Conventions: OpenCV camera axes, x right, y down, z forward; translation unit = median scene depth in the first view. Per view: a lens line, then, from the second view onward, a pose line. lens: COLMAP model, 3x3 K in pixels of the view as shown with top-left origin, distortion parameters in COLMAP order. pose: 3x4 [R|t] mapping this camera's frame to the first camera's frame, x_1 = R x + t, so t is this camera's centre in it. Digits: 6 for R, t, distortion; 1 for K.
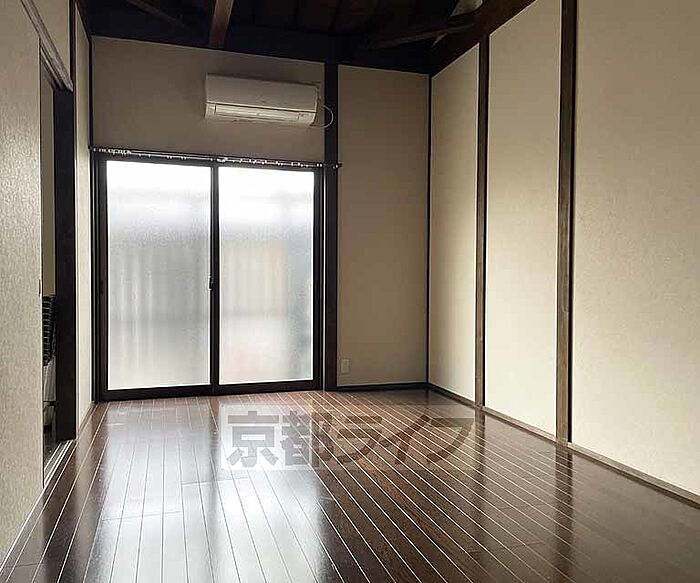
lens RADIAL K [[583.5, 0, 363.7], [0, 583.5, 296.3], [0, 0, 1]] dist [0.030638, -0.006512]
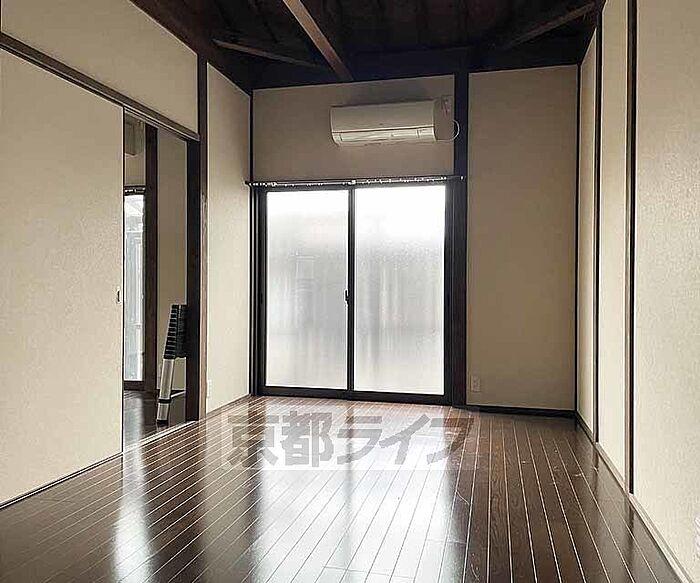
lens RADIAL K [[583.5, 0, 363.7], [0, 583.5, 296.3], [0, 0, 1]] dist [0.030638, -0.006512]
pose [[0.856280, 0.007863, -0.516452, 0.327403], [-0.021462, 0.999562, -0.020365, -0.000498], [0.516066, 0.028522, 0.856074, 0.086911]]
